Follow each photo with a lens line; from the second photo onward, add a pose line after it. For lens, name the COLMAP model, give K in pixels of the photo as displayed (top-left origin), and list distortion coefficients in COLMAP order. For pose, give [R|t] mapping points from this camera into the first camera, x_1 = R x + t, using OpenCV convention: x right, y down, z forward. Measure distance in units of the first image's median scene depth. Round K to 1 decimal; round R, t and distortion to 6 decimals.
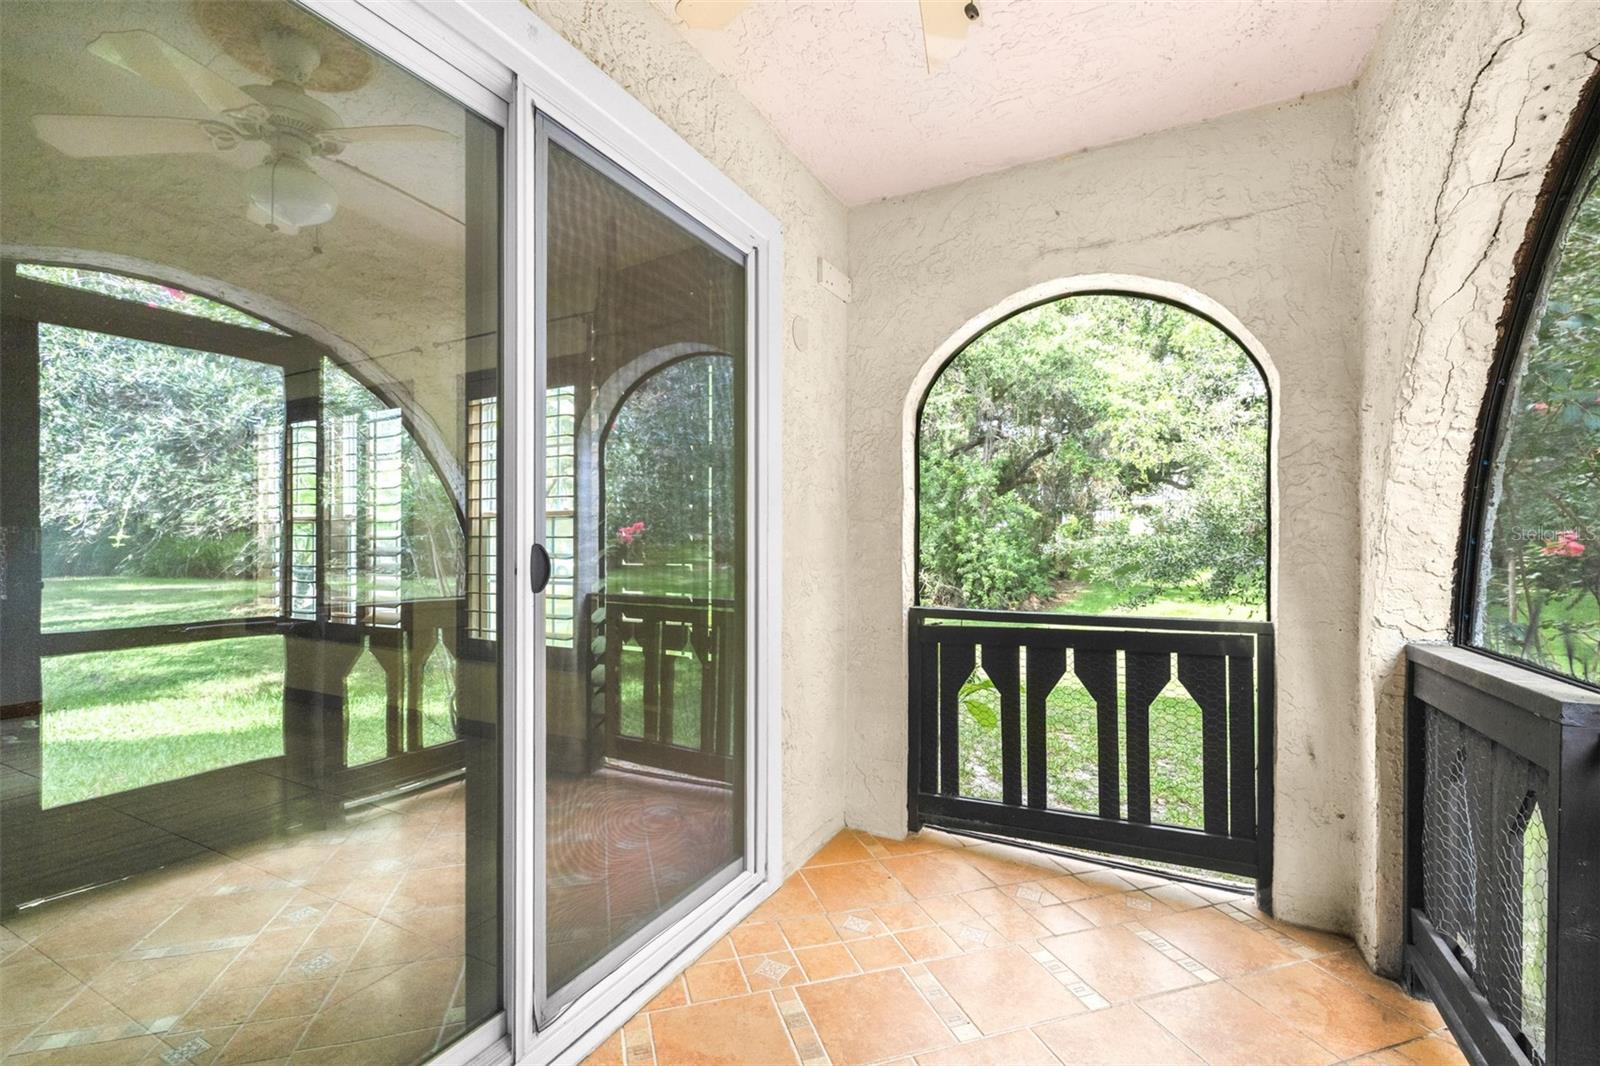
lens RADIAL K [[696.2, 0, 811.4], [0, 696.2, 544.5], [0, 0, 1]] dist [-0.002599, 0.001383]
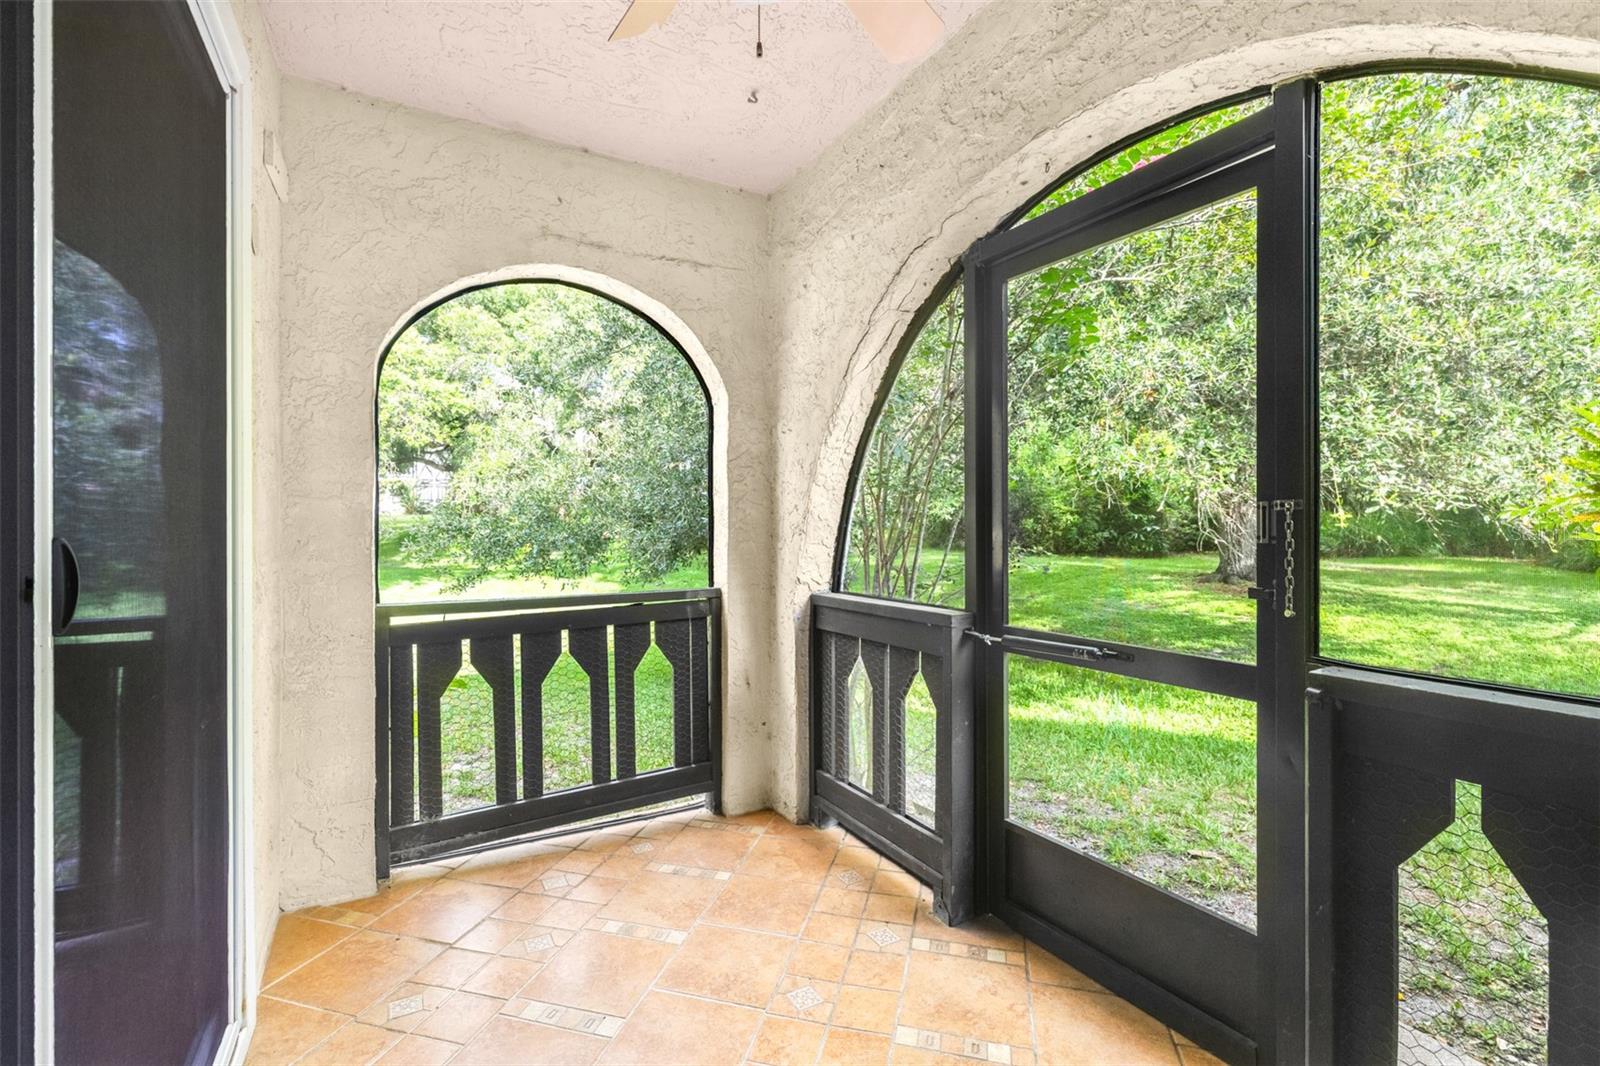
lens RADIAL K [[696.2, 0, 807.9], [0, 696.2, 523.9], [0, 0, 1]] dist [-0.002599, 0.001383]
pose [[0.544663, -0.002256, 0.838652, -0.300860], [0.002328, 0.999997, 0.001178, -0.006463], [-0.838652, 0.001311, 0.544667, 0.151231]]
